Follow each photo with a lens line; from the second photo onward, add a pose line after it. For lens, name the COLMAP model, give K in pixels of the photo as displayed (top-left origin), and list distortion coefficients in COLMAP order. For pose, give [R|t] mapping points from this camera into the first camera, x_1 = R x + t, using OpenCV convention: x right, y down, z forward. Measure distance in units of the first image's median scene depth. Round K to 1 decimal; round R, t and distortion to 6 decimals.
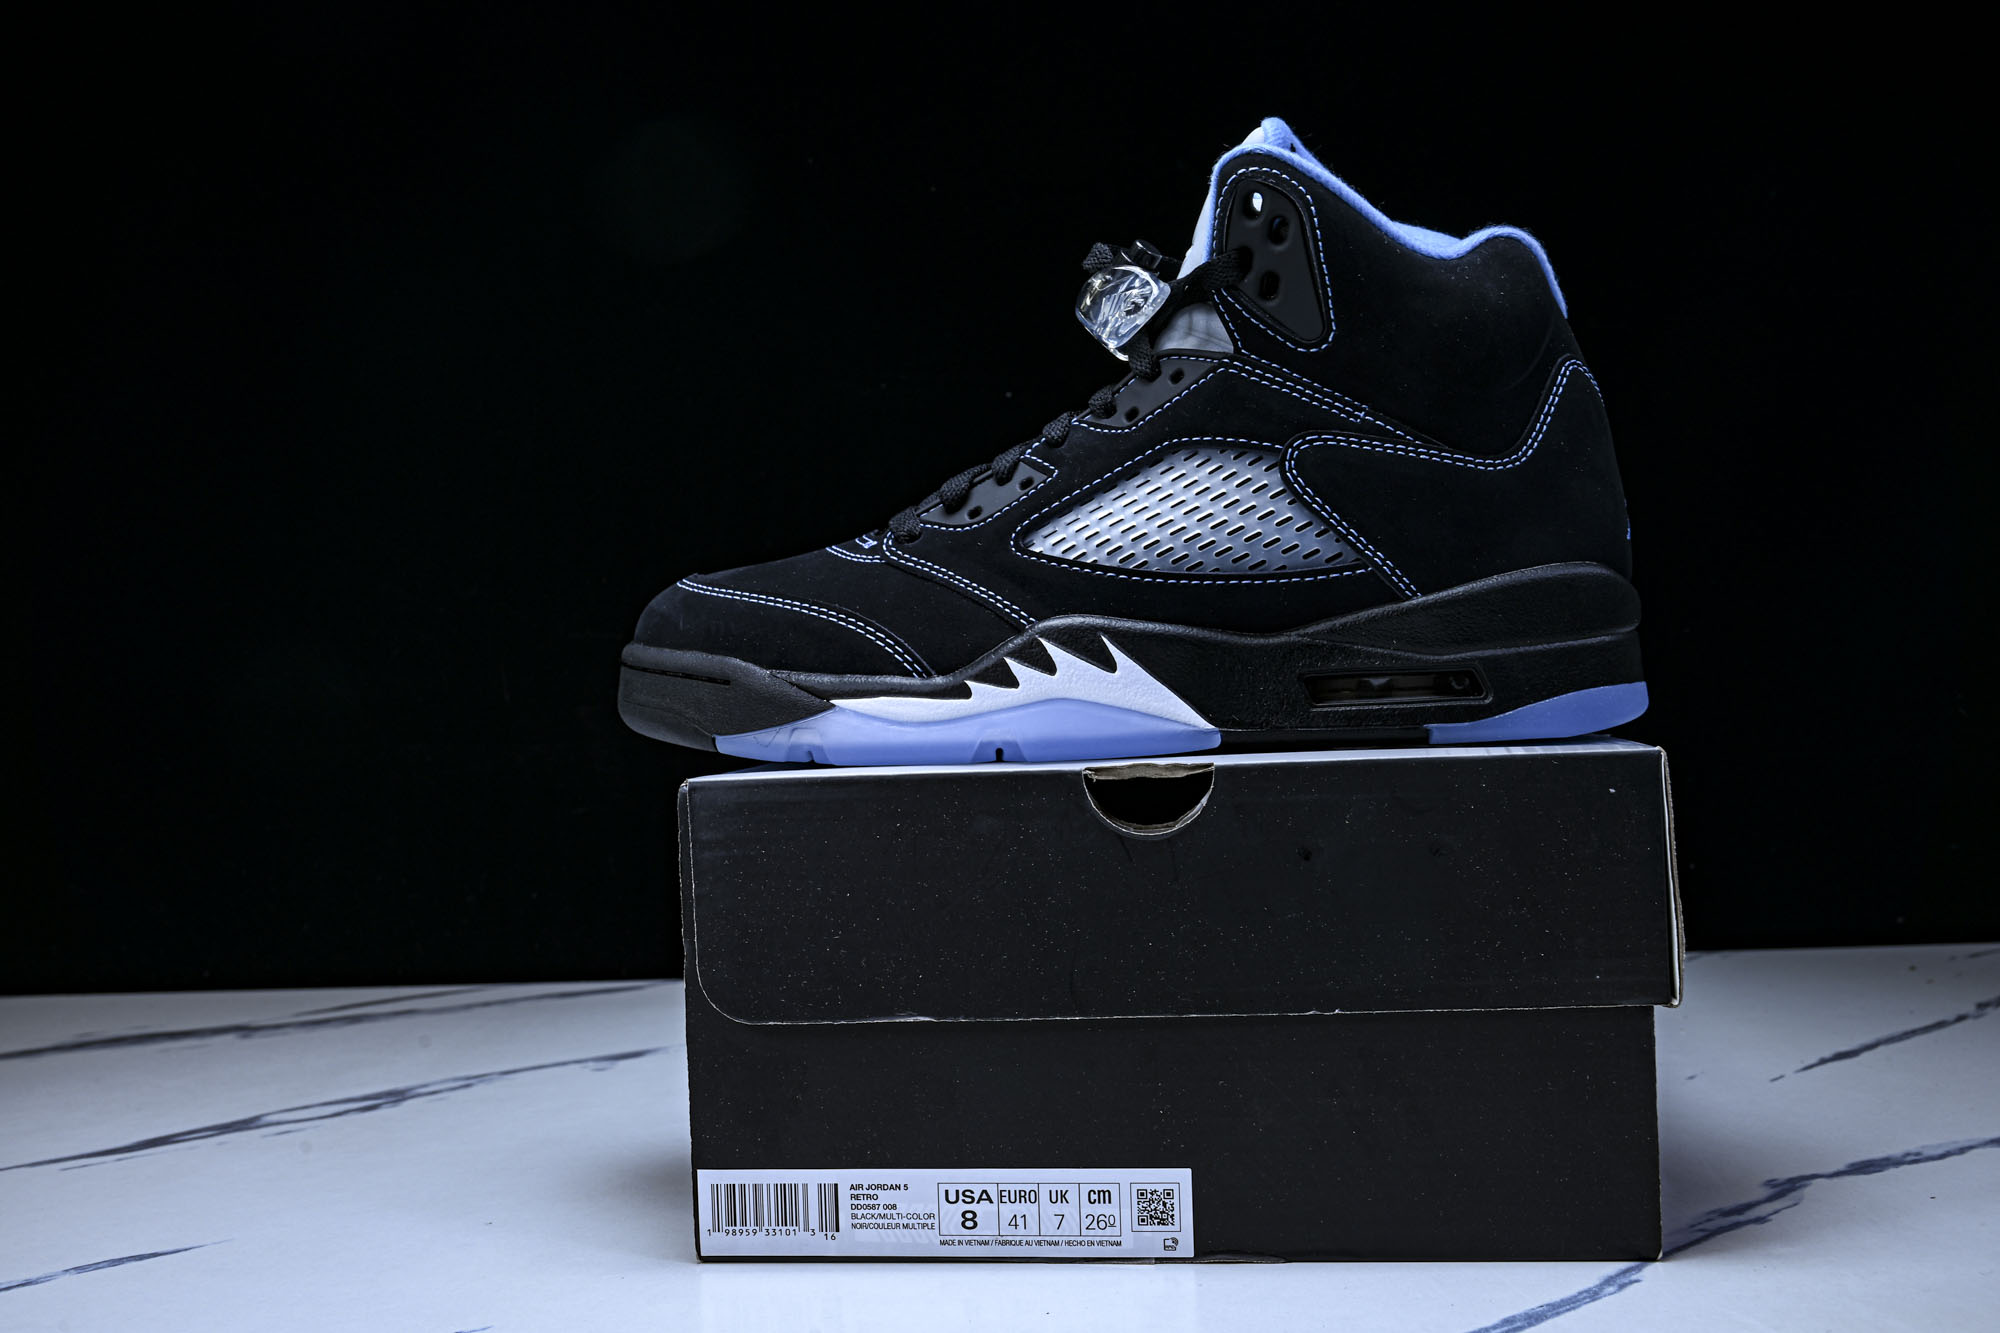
lens RADIAL K [[2079.6, 0, 997.7], [0, 2079.6, 660.7], [0, 0, 1]] dist [0.046385, 0.000000]
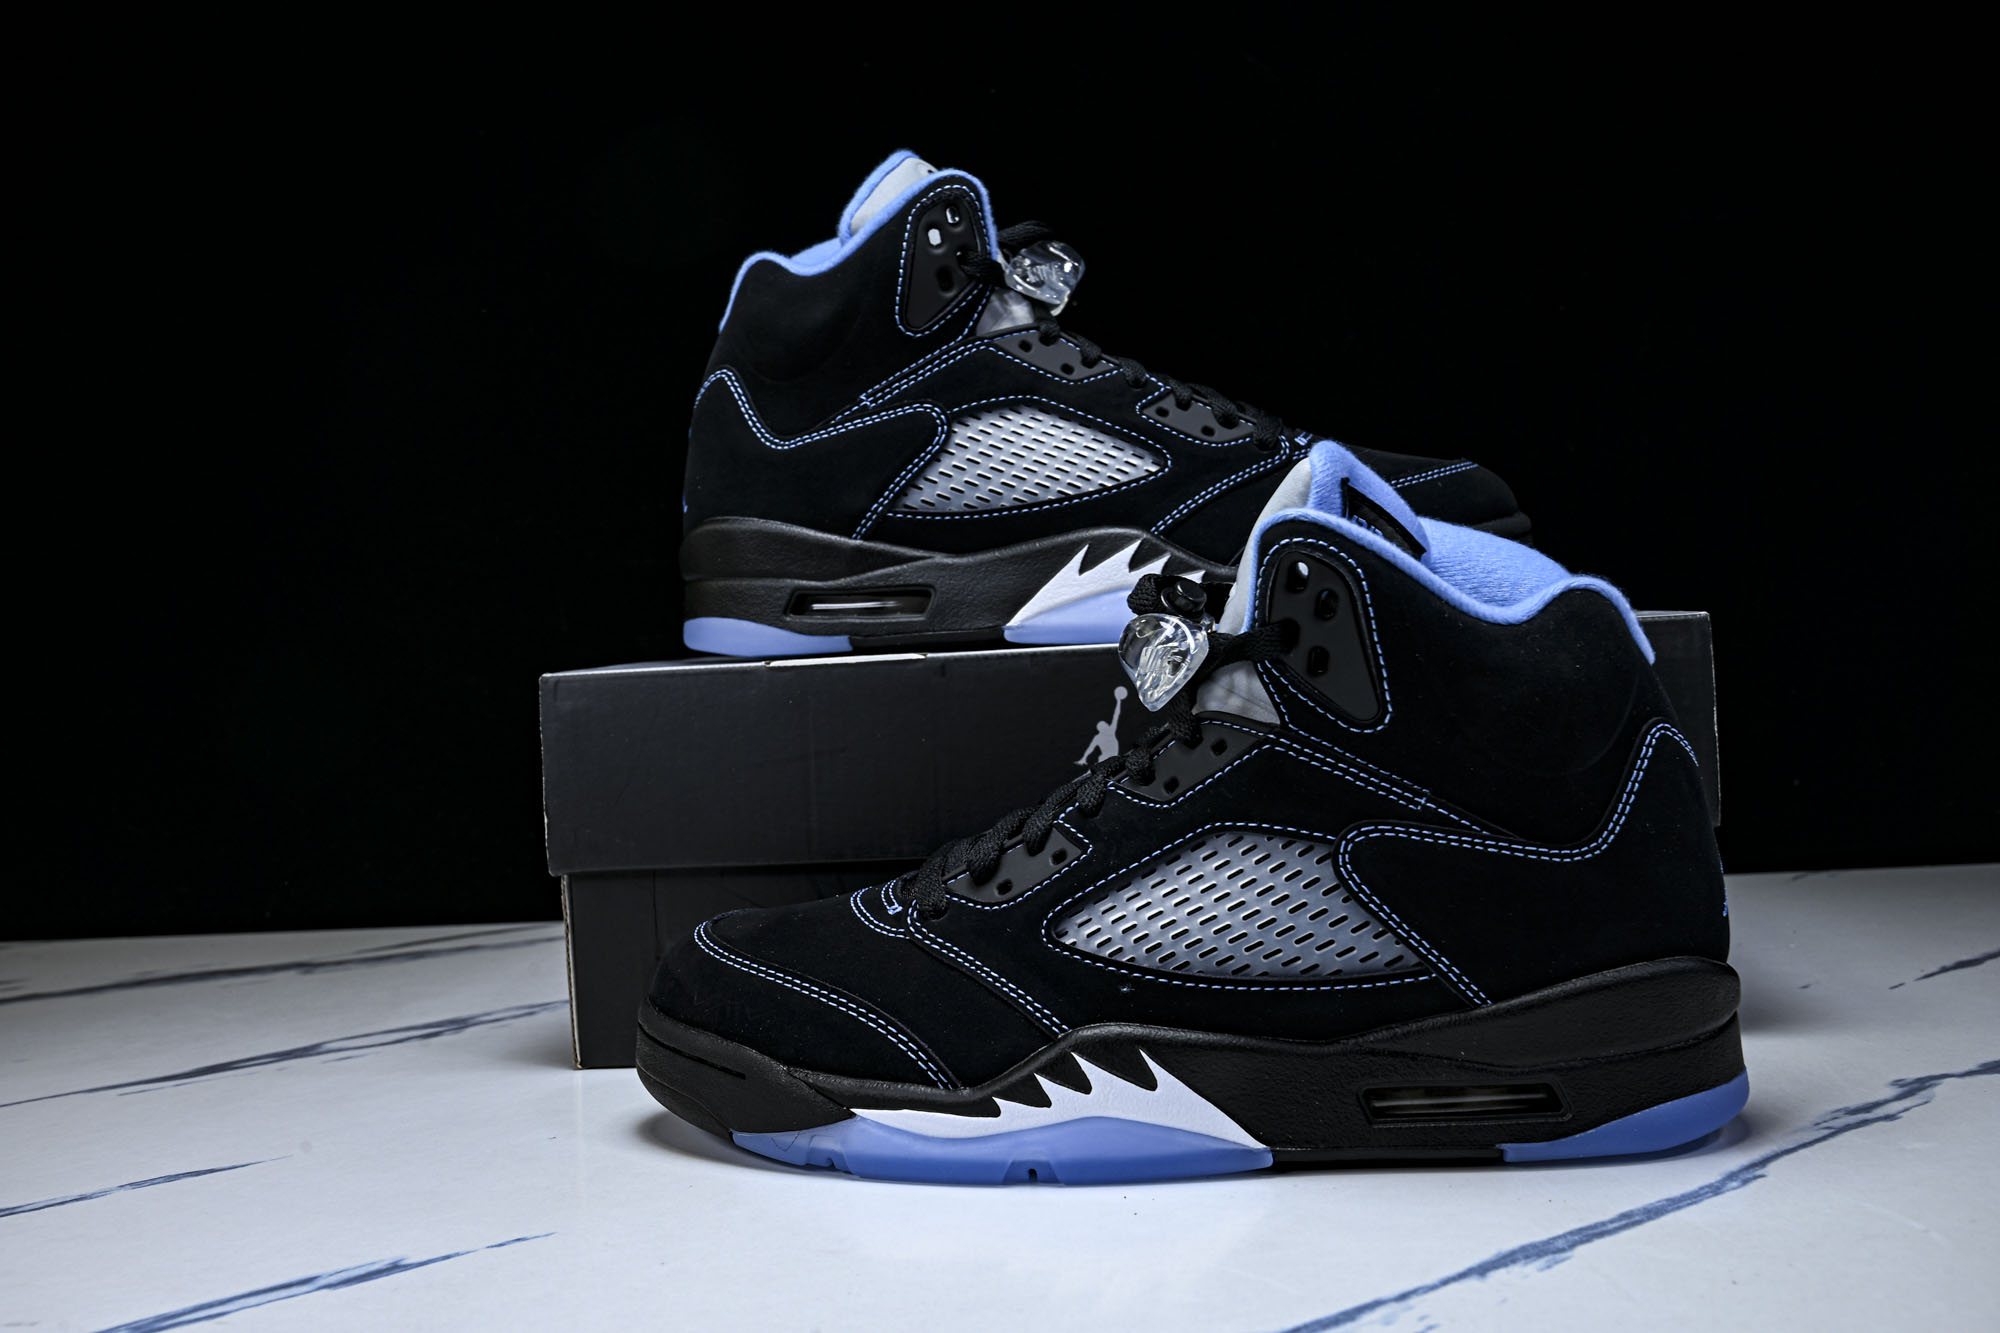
lens RADIAL K [[2079.6, 0, 988.2], [0, 2079.6, 668.9], [0, 0, 1]] dist [0.046385, 0.000000]
pose [[0.998193, -0.019948, -0.056688, 0.038257], [0.022829, 0.998457, 0.050628, -0.226675], [0.055590, -0.051830, 0.997107, 0.086036]]
